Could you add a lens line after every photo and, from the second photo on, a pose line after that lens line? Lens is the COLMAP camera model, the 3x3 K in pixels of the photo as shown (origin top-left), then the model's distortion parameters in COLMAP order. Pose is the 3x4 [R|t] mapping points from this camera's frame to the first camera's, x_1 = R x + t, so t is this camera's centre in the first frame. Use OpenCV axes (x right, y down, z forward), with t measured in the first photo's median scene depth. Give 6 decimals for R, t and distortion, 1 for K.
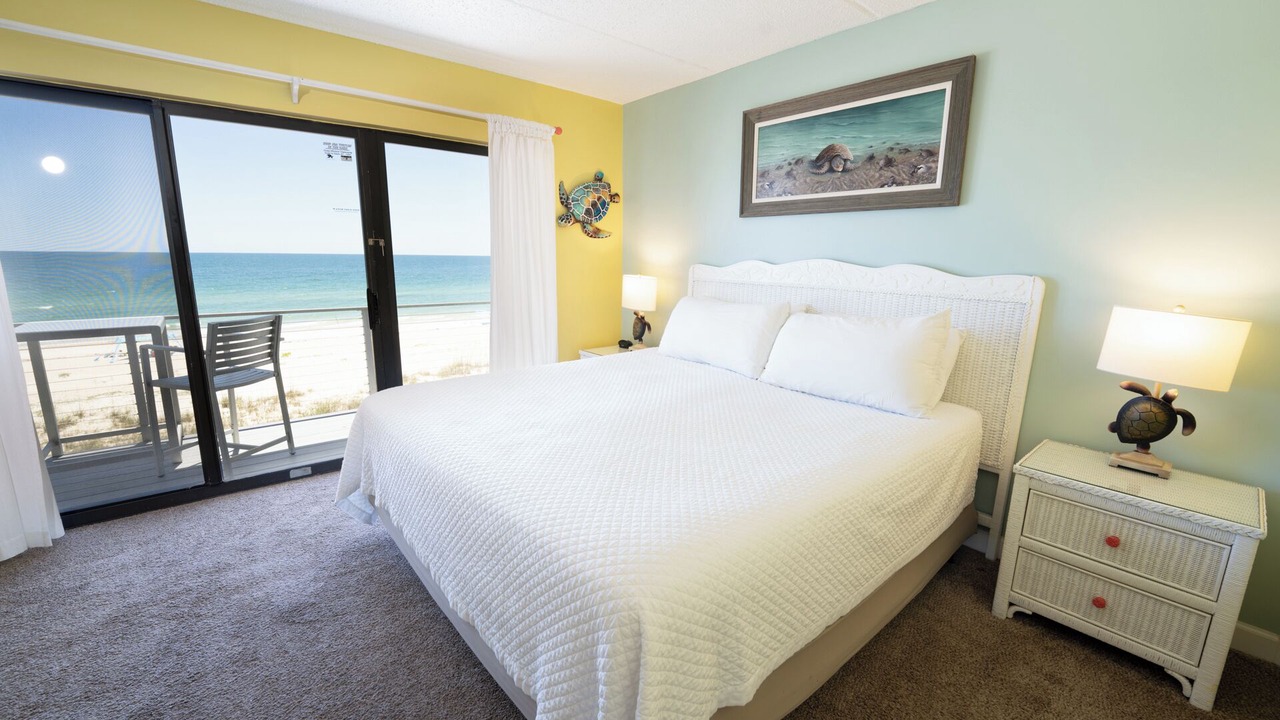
lens RADIAL K [[519.5, 0, 640.8], [0, 519.5, 361.4], [0, 0, 1]] dist [-0.009509, -0.000672]
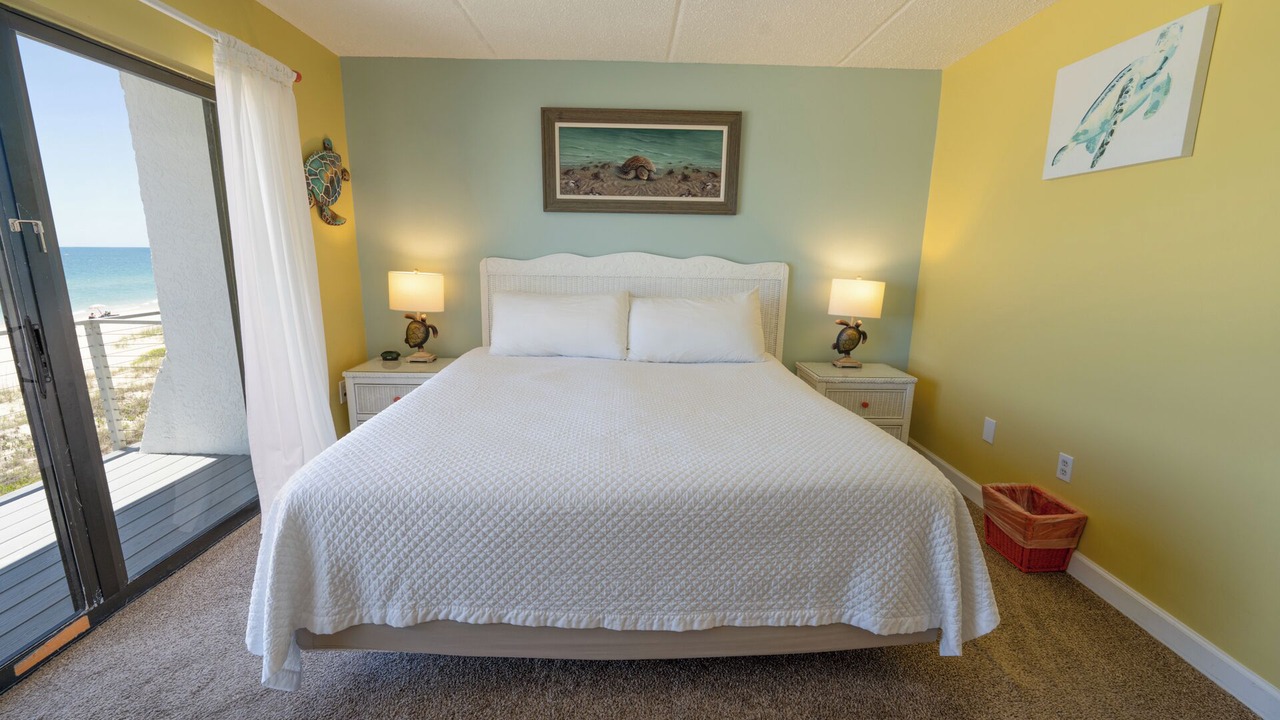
lens RADIAL K [[518.7, 0, 640.0], [0, 518.7, 360.0], [0, 0, 1]] dist [0.010575, -0.008480]
pose [[0.633034, -0.165340, 0.756261, -0.602444], [0.149866, 0.984618, 0.089819, -0.060476], [-0.759479, 0.056479, 0.648076, 0.239619]]
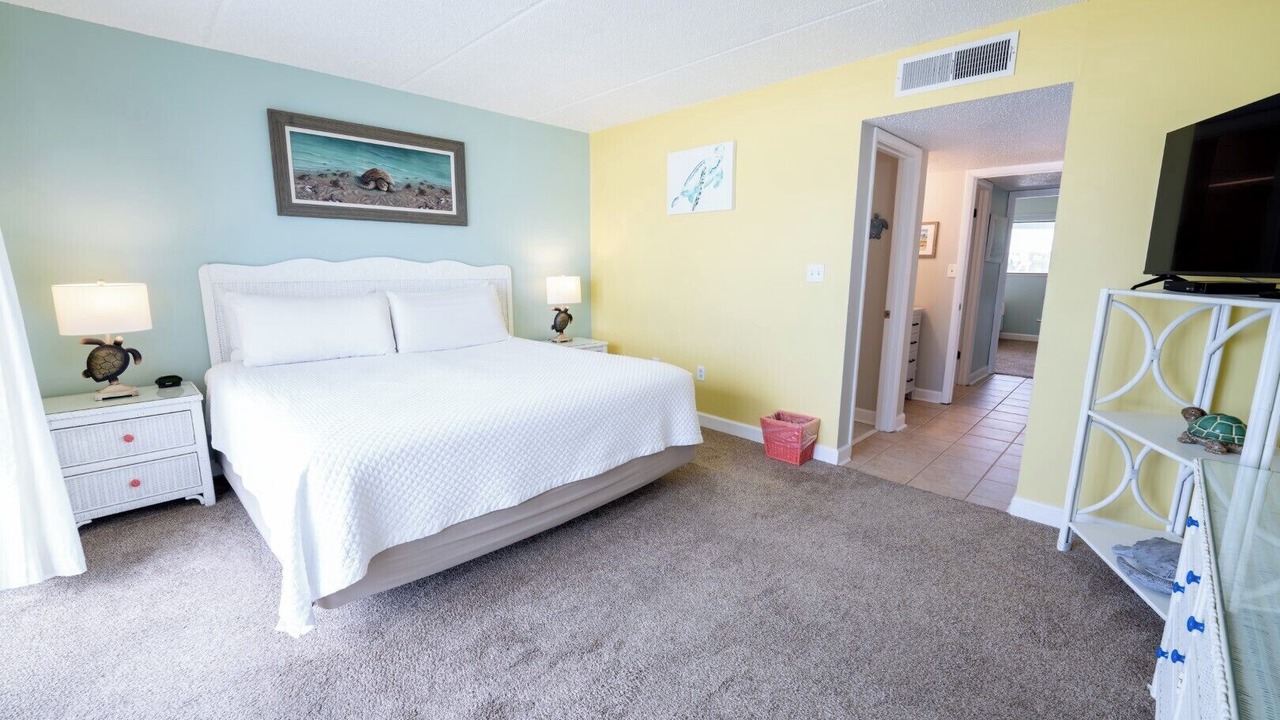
lens RADIAL K [[517.1, 0, 640.0], [0, 517.1, 360.0], [0, 0, 1]] dist [-0.014184, -0.000692]
pose [[-0.085190, -0.195578, 0.976981, -1.014818], [0.193095, 0.958715, 0.208758, -0.100578], [-0.977475, 0.206435, -0.043908, 0.503203]]
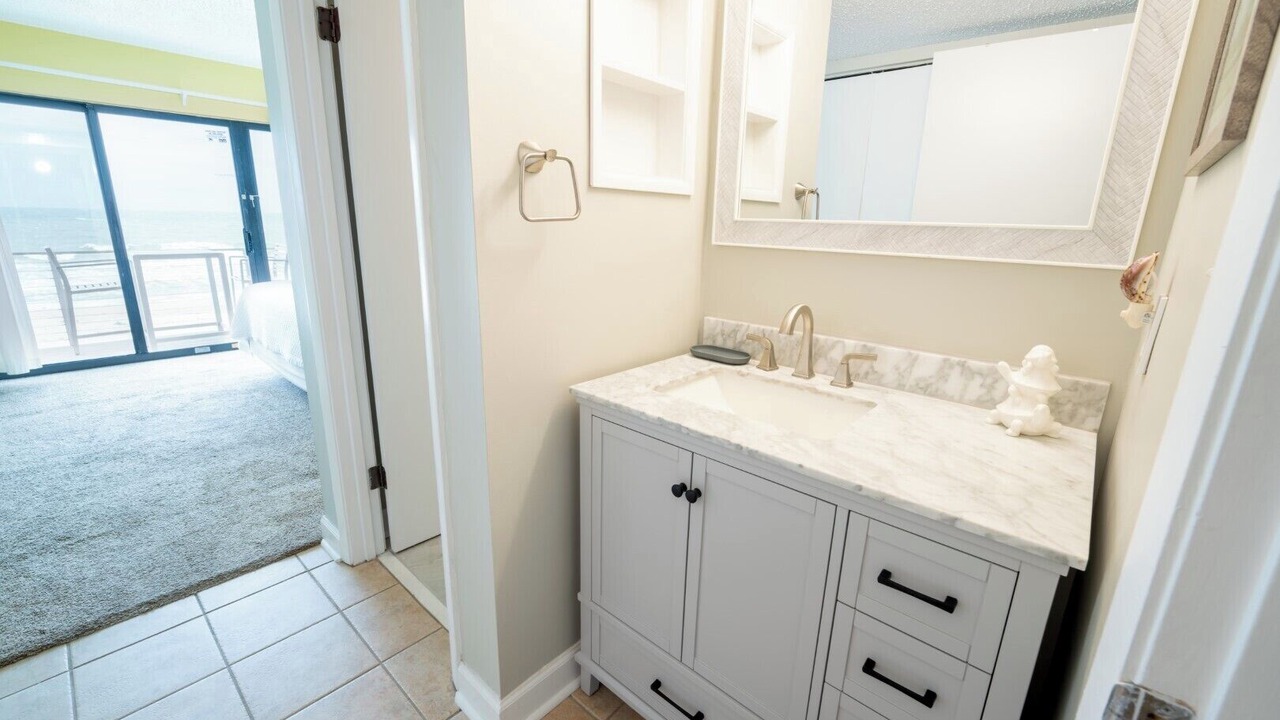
lens RADIAL K [[530.4, 0, 635.6], [0, 530.4, 356.8], [0, 0, 1]] dist [-0.001792, -0.000533]
pose [[0.990035, -0.022667, 0.138987, 0.428269], [0.014278, 0.998032, 0.061065, 0.174129], [-0.140097, -0.058472, 0.988410, -0.795176]]
